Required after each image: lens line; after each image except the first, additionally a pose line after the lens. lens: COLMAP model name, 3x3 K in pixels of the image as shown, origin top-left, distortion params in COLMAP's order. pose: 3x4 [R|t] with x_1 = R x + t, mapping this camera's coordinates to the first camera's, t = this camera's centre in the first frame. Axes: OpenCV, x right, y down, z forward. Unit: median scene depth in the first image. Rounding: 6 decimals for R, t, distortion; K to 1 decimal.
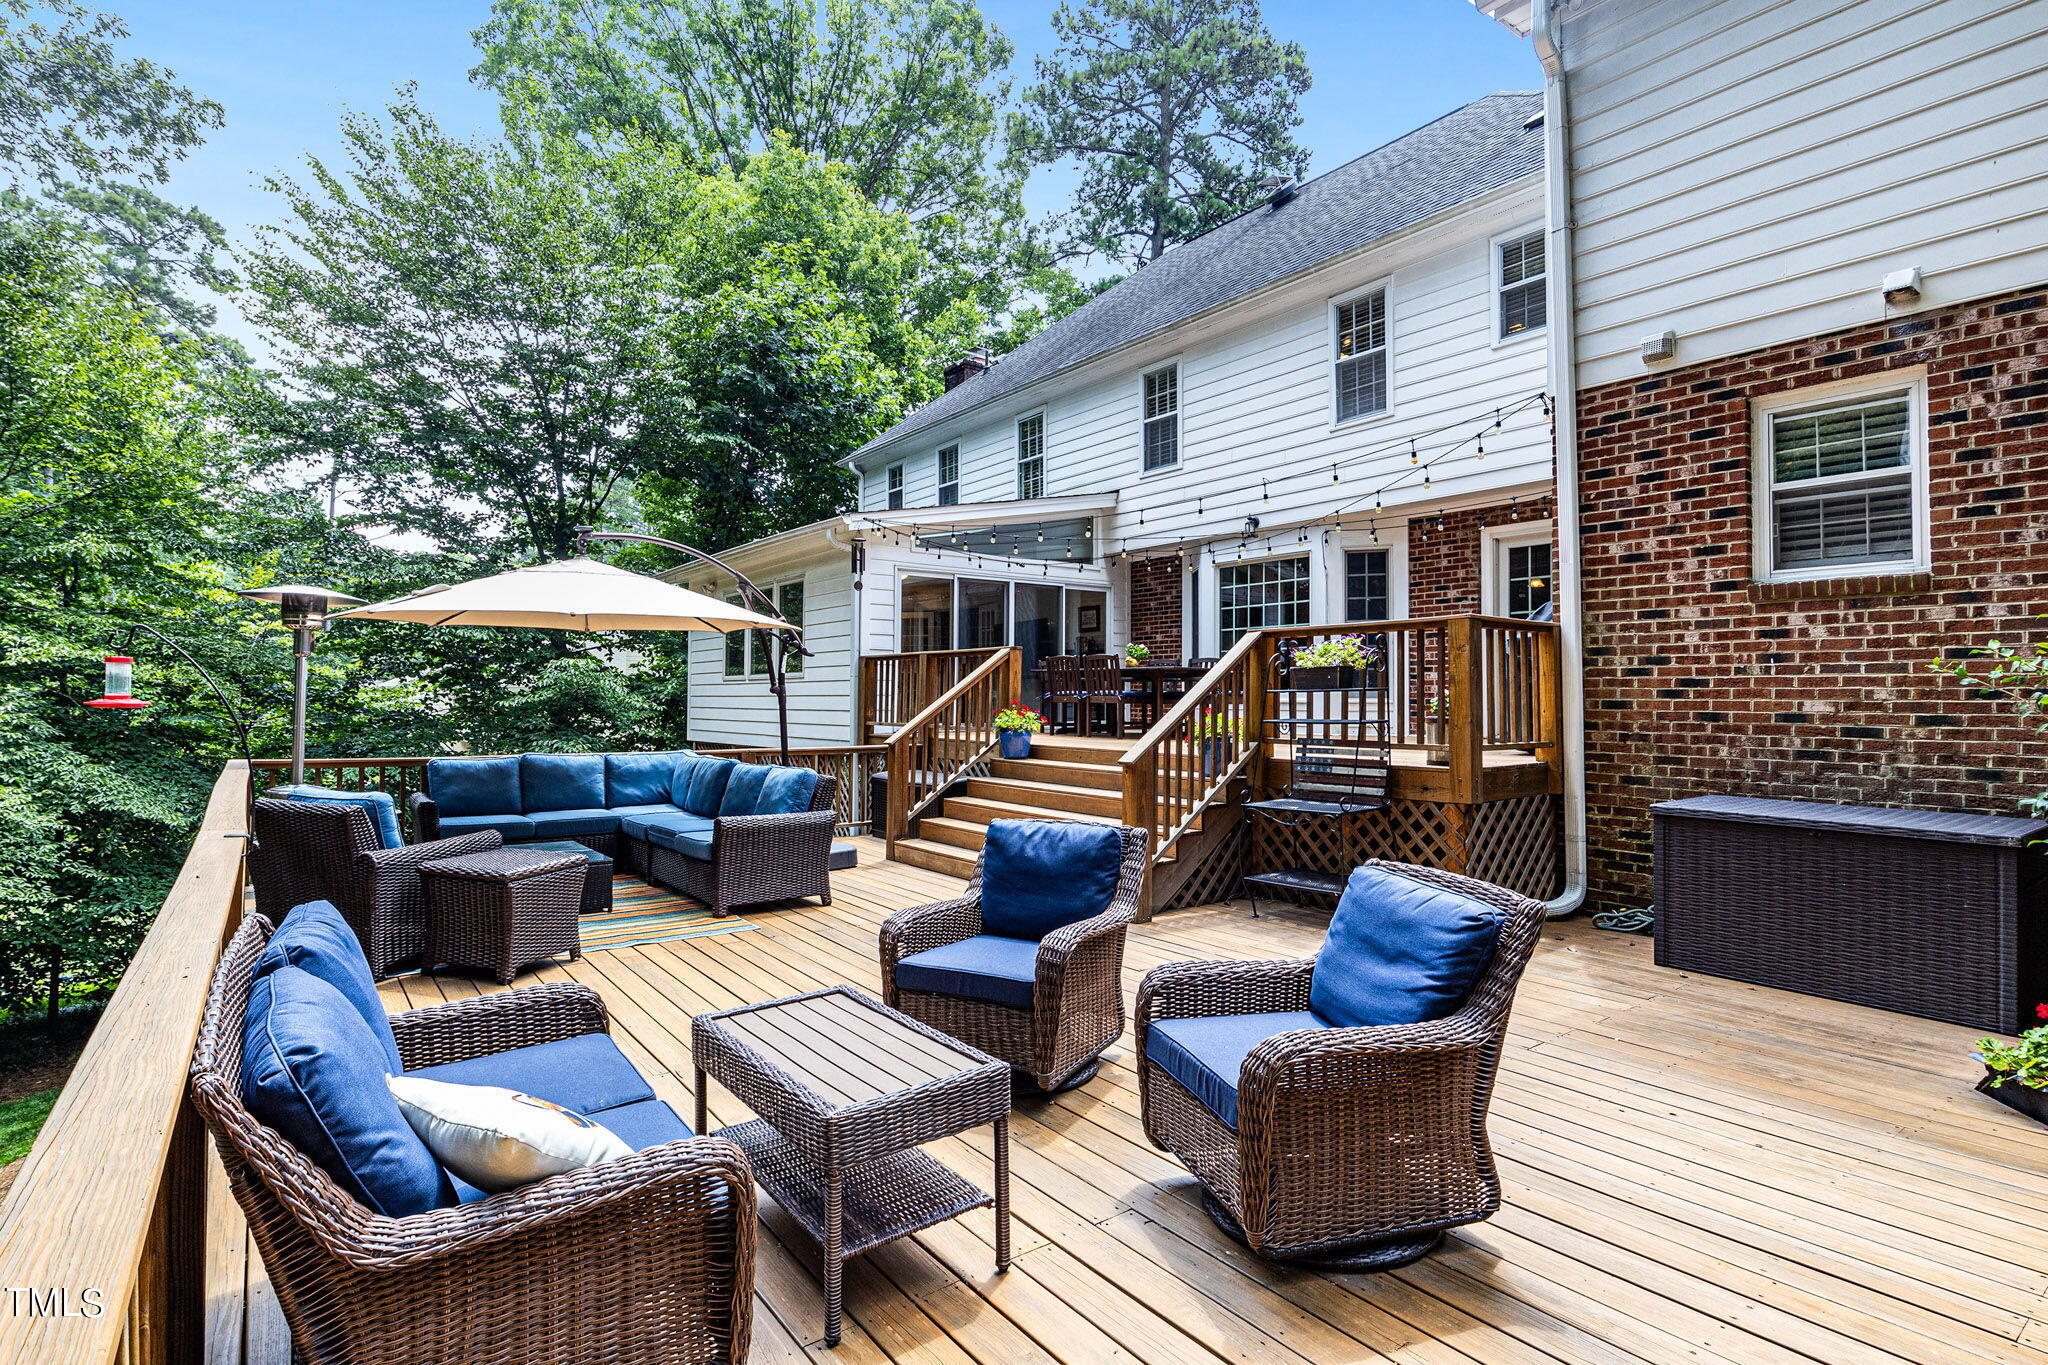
lens RADIAL K [[1021.0, 0, 1034.3], [0, 1021.0, 675.1], [0, 0, 1]] dist [-0.018462, 0.008665]
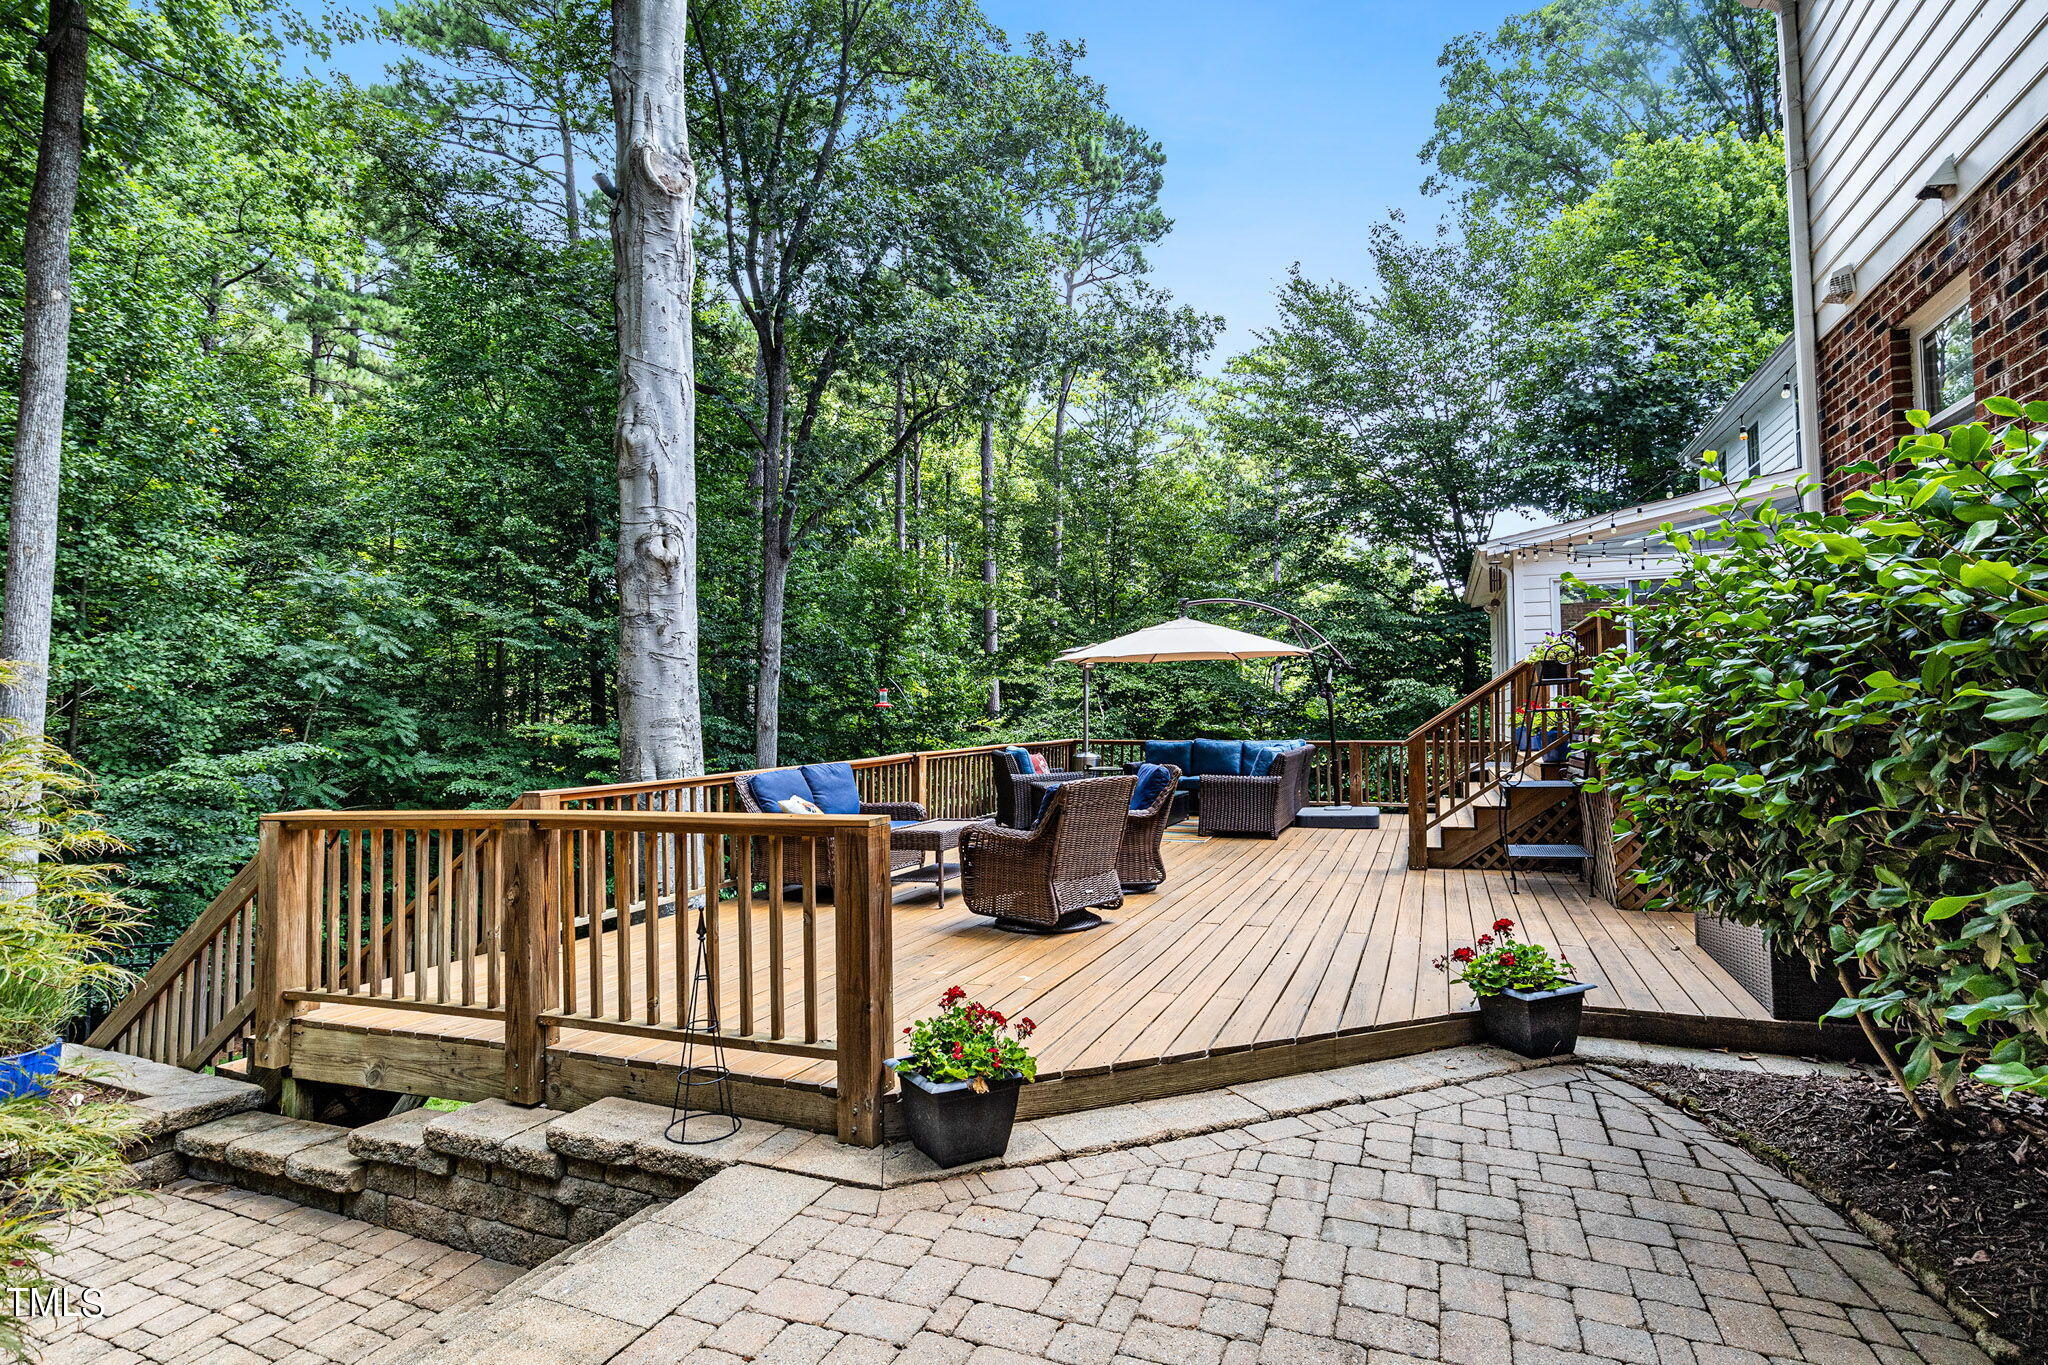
lens RADIAL K [[1021.0, 0, 1034.3], [0, 1021.0, 675.1], [0, 0, 1]] dist [-0.018462, 0.008665]
pose [[0.512268, -0.038483, -0.857963, 0.477890], [0.022639, 0.999254, -0.031303, 0.013128], [0.858527, -0.003388, 0.512757, -0.024859]]
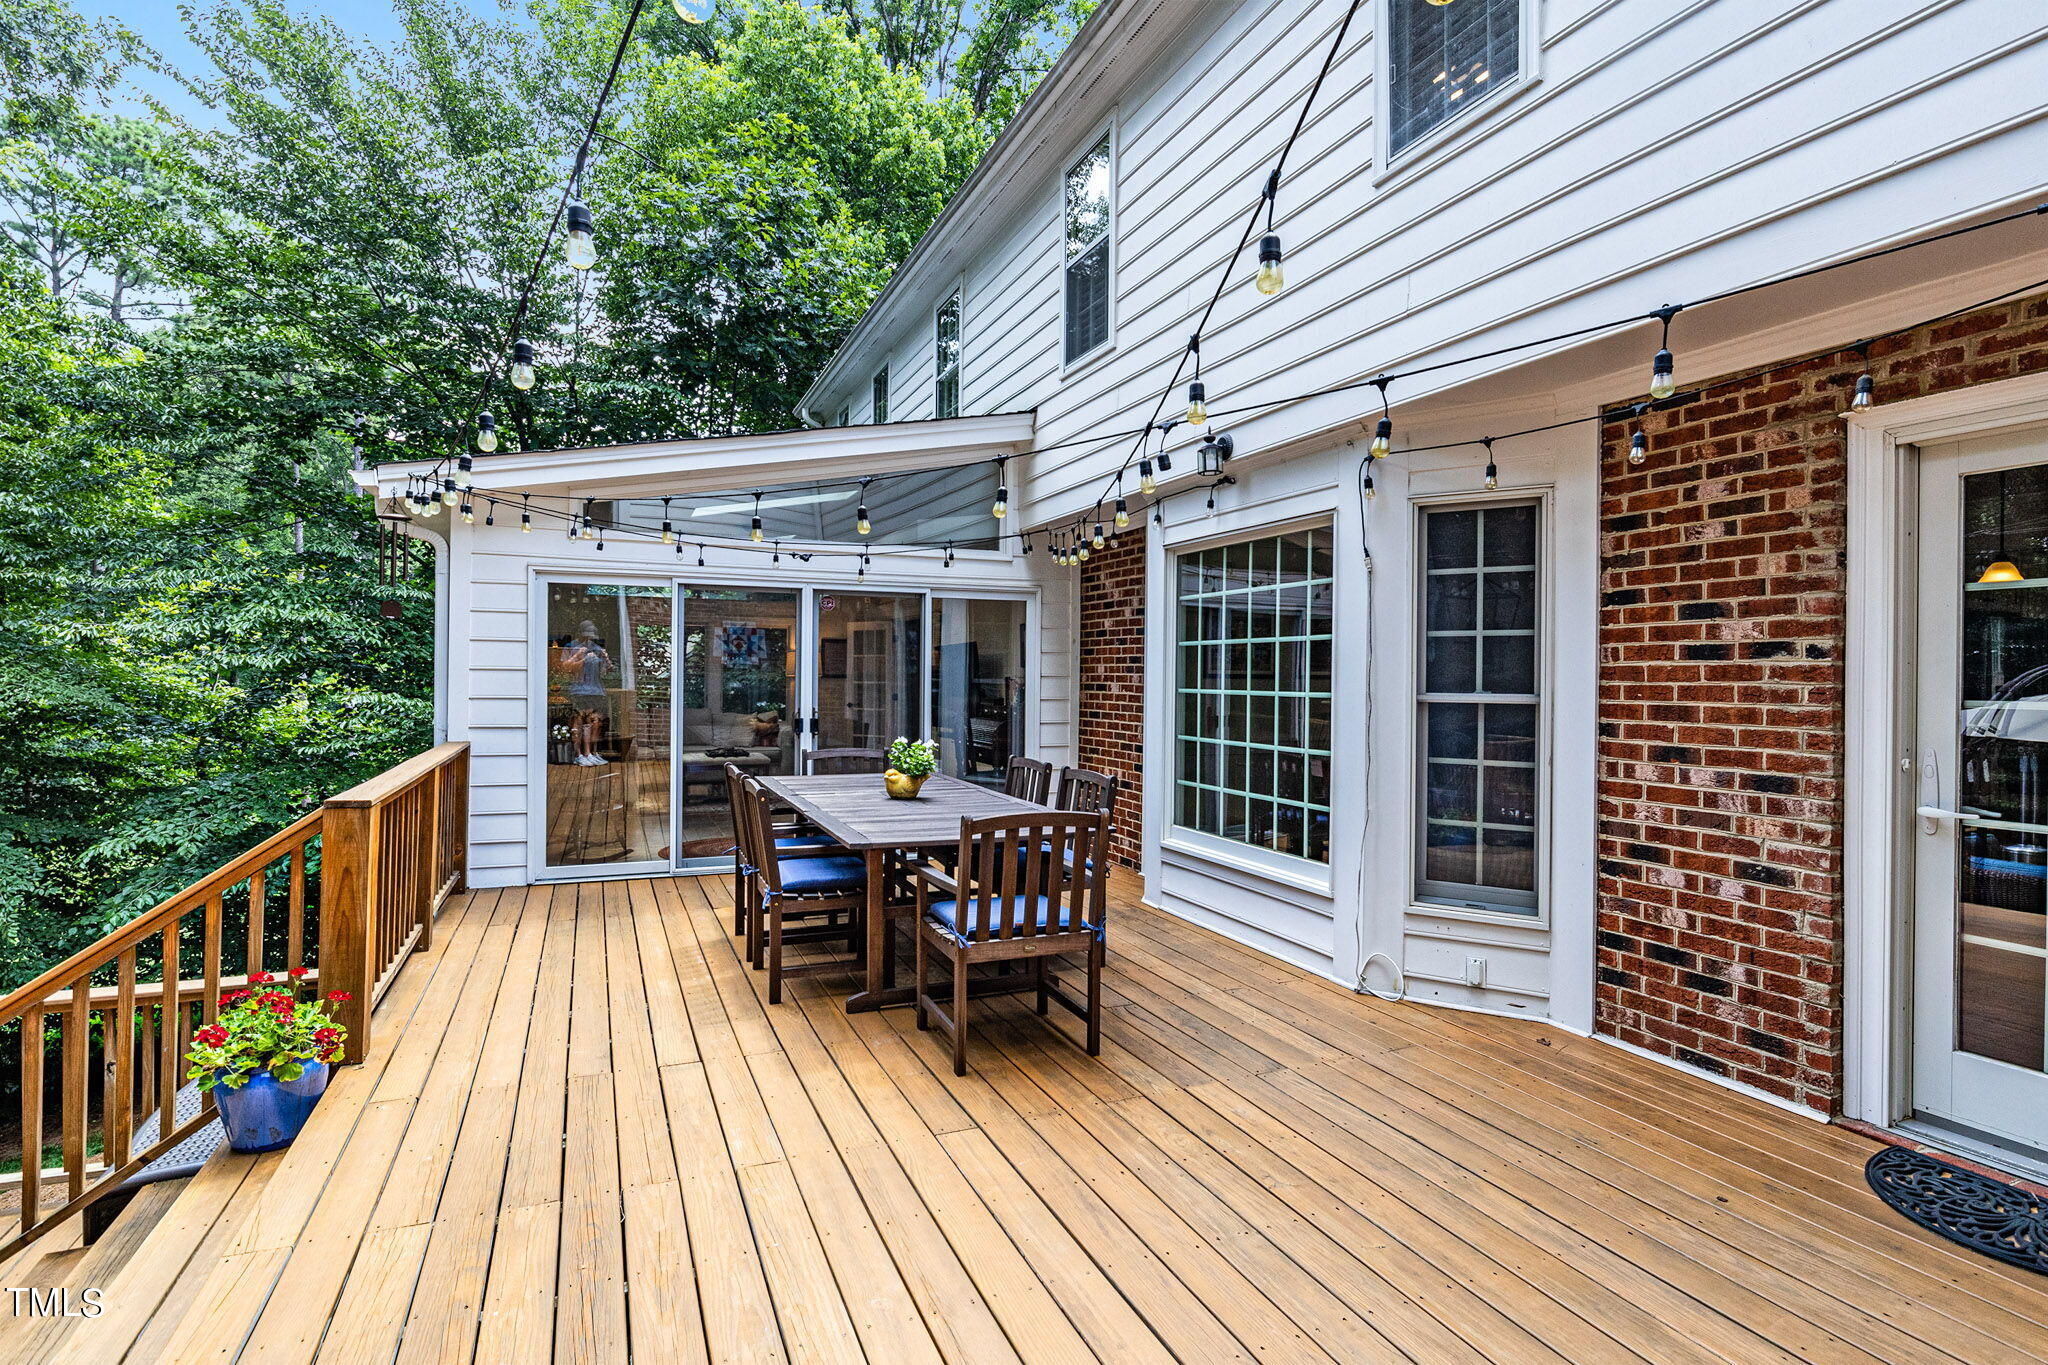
lens RADIAL K [[1021.0, 0, 1034.3], [0, 1021.0, 675.1], [0, 0, 1]] dist [-0.018462, 0.008665]
pose [[0.970652, 0.008046, -0.240355, 0.220708], [-0.003022, 0.999769, 0.021263, -0.057940], [0.240471, -0.019913, 0.970452, 0.516412]]
